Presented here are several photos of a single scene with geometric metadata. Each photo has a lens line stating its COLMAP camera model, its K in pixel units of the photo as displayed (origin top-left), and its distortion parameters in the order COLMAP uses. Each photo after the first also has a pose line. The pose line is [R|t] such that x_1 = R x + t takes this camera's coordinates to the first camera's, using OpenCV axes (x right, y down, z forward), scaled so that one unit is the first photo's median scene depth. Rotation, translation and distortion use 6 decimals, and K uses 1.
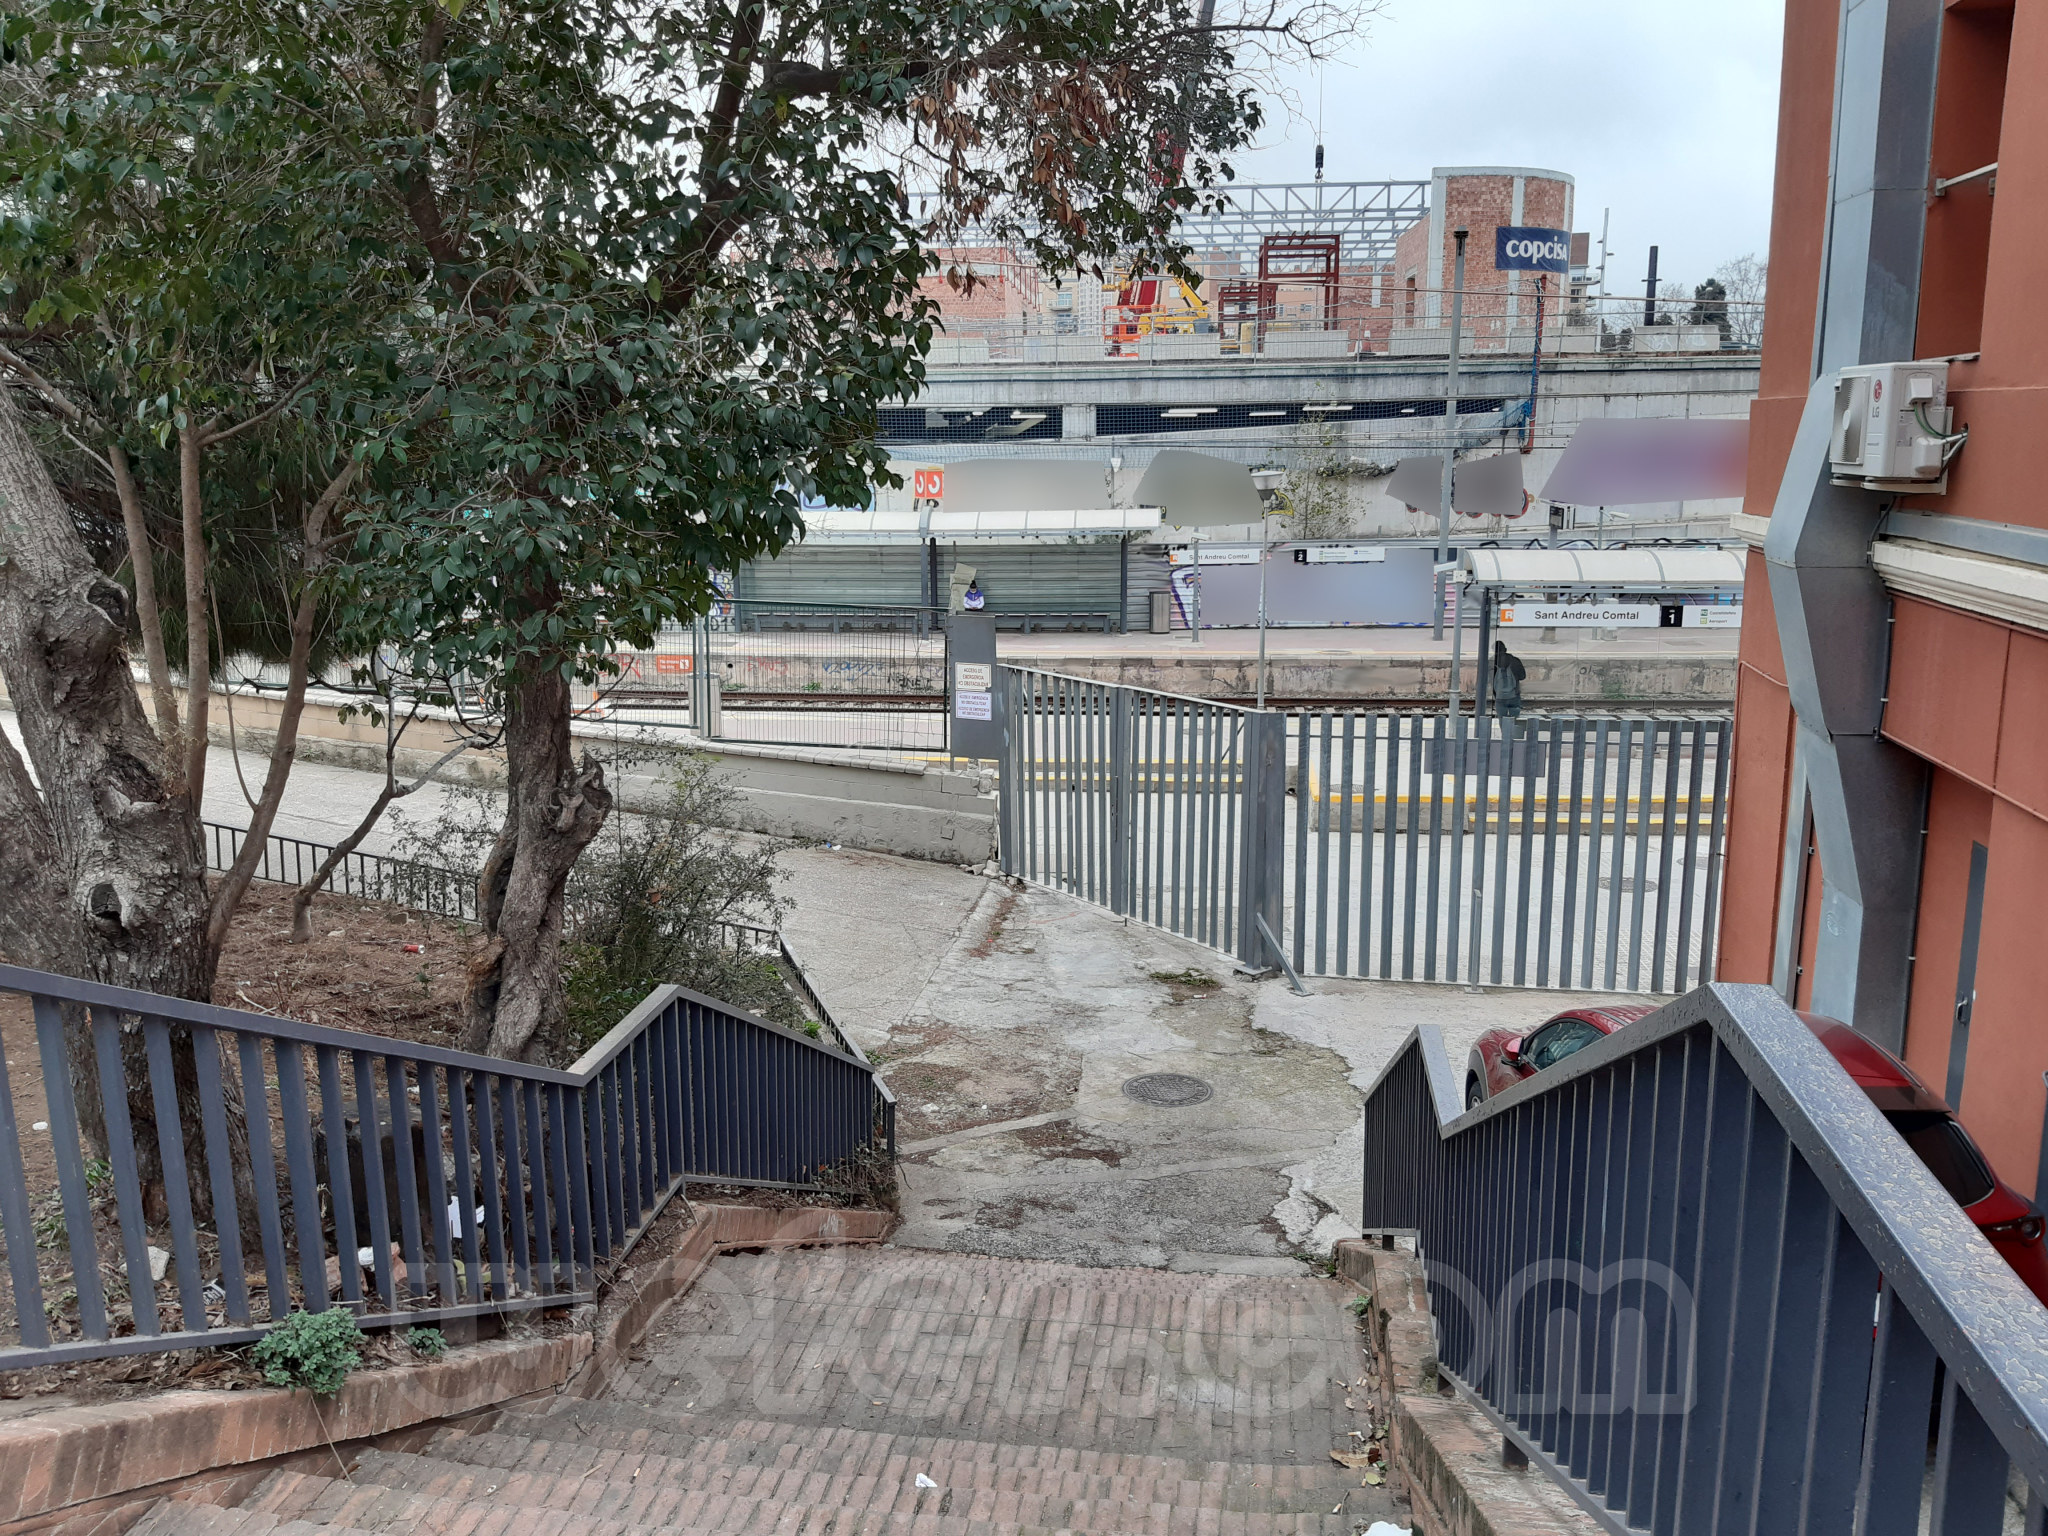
lens RADIAL K [[1550.8, 0, 1023.5], [0, 1550.8, 765.5], [0, 0, 1]] dist [0.036442, -0.074725]
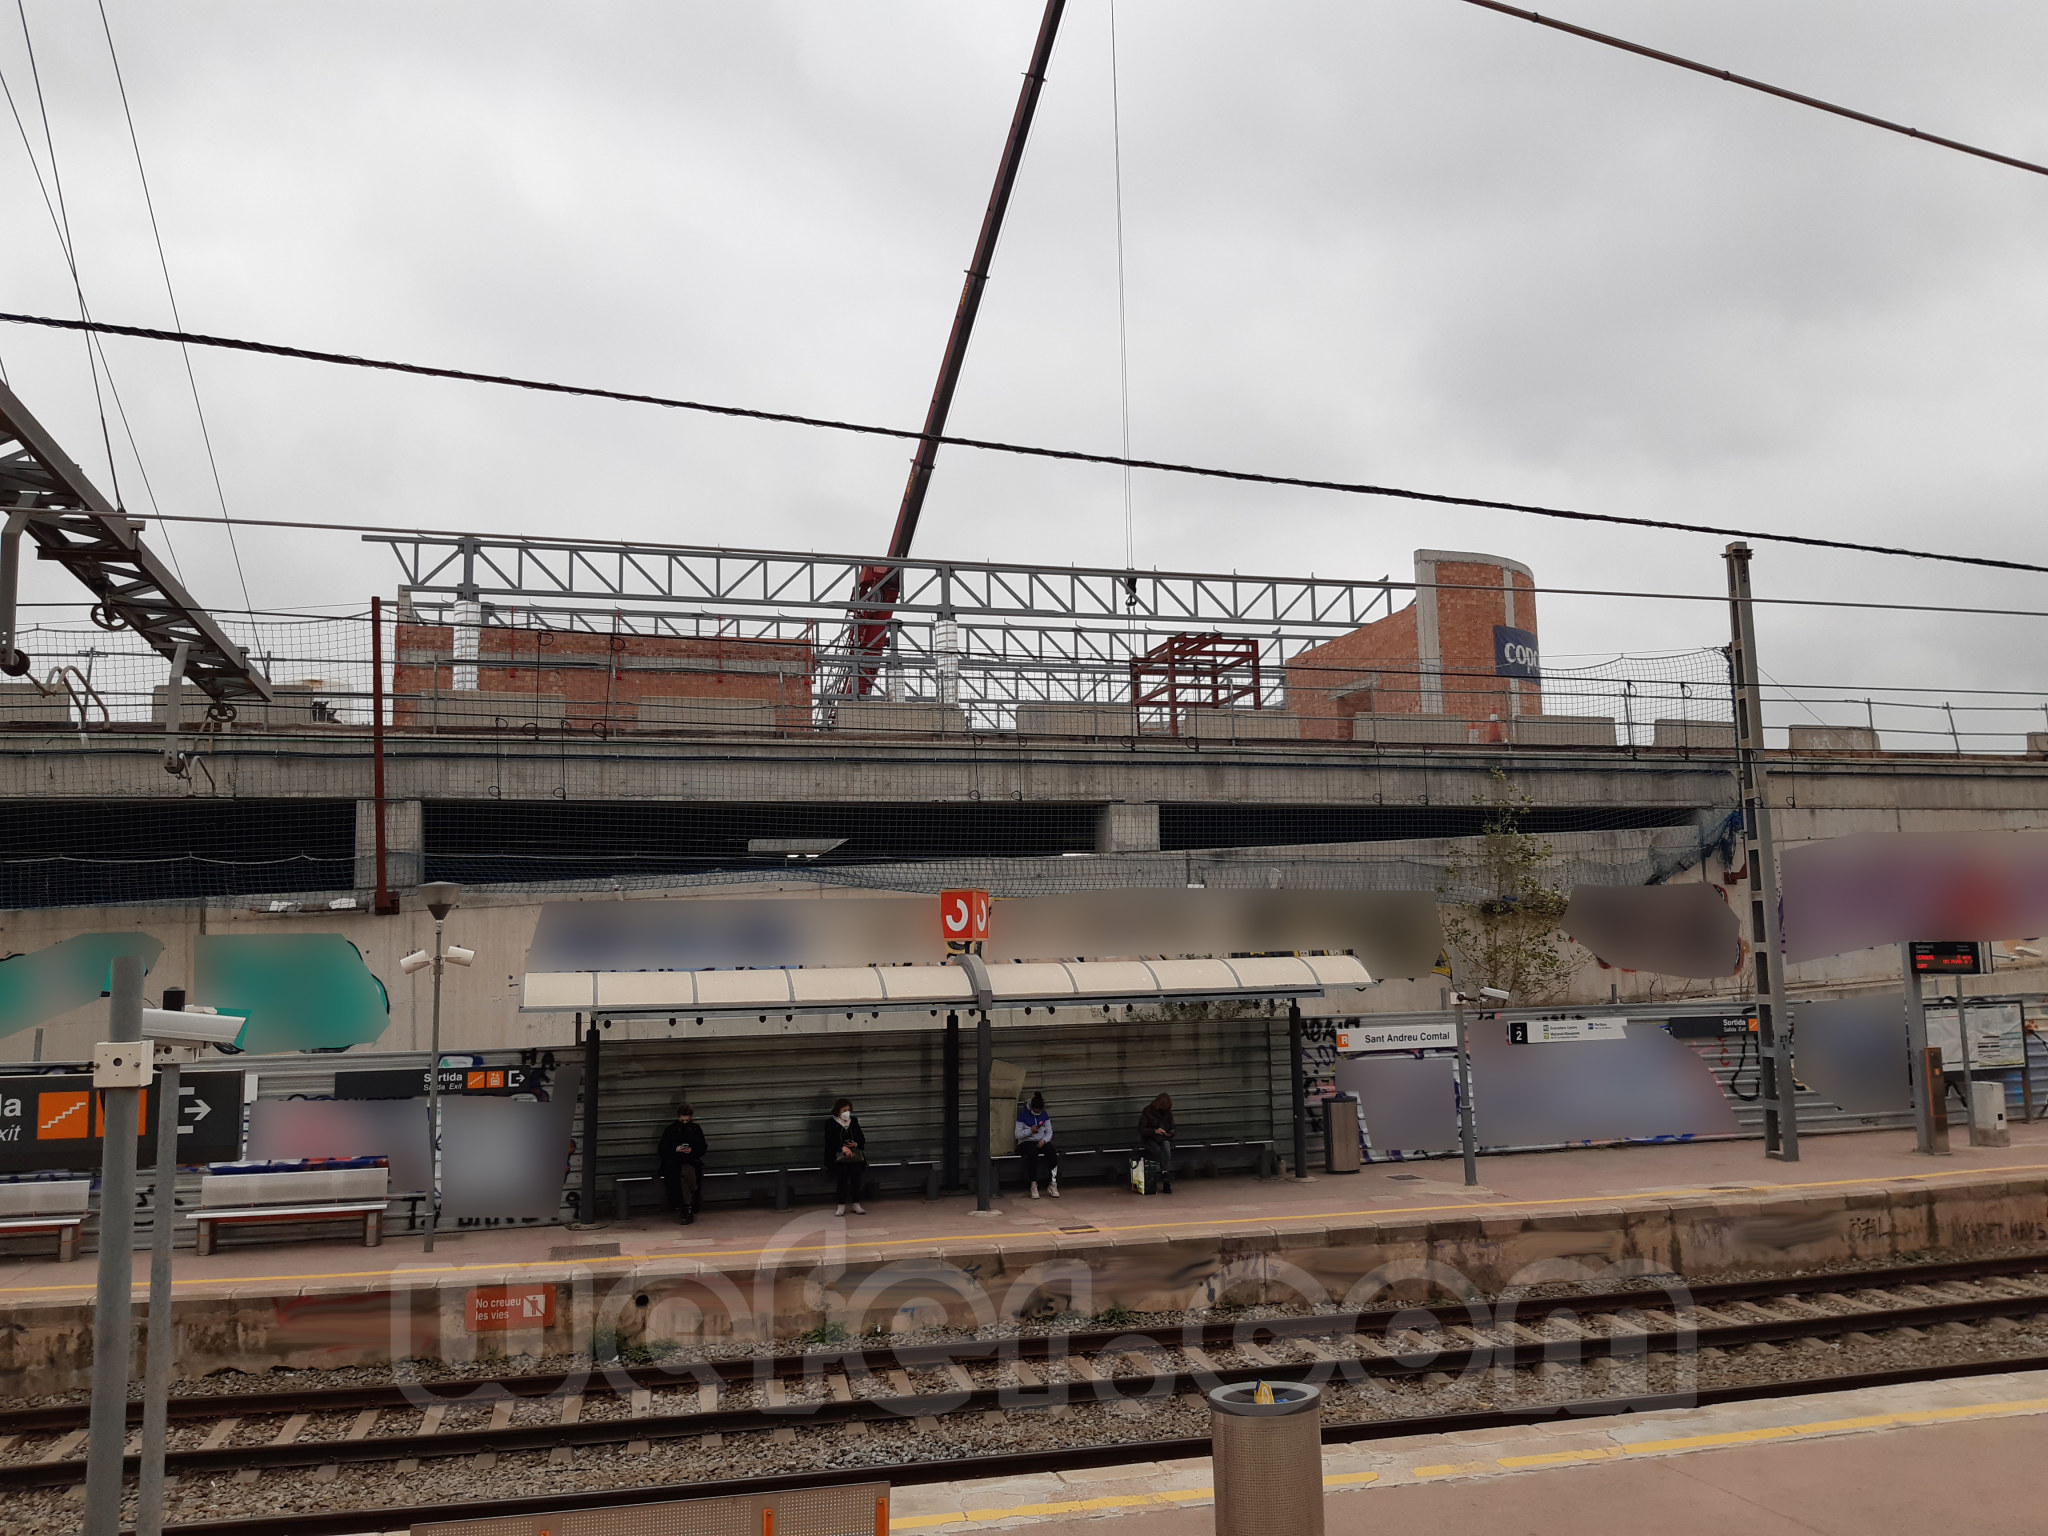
lens RADIAL K [[1550.8, 0, 1018.9], [0, 1550.8, 775.2], [0, 0, 1]] dist [0.036442, -0.074725]
pose [[0.939402, 0.033222, 0.341205, -0.224849], [0.079268, 0.947271, -0.310474, -0.053681], [-0.333529, 0.318707, 0.887234, 0.468275]]
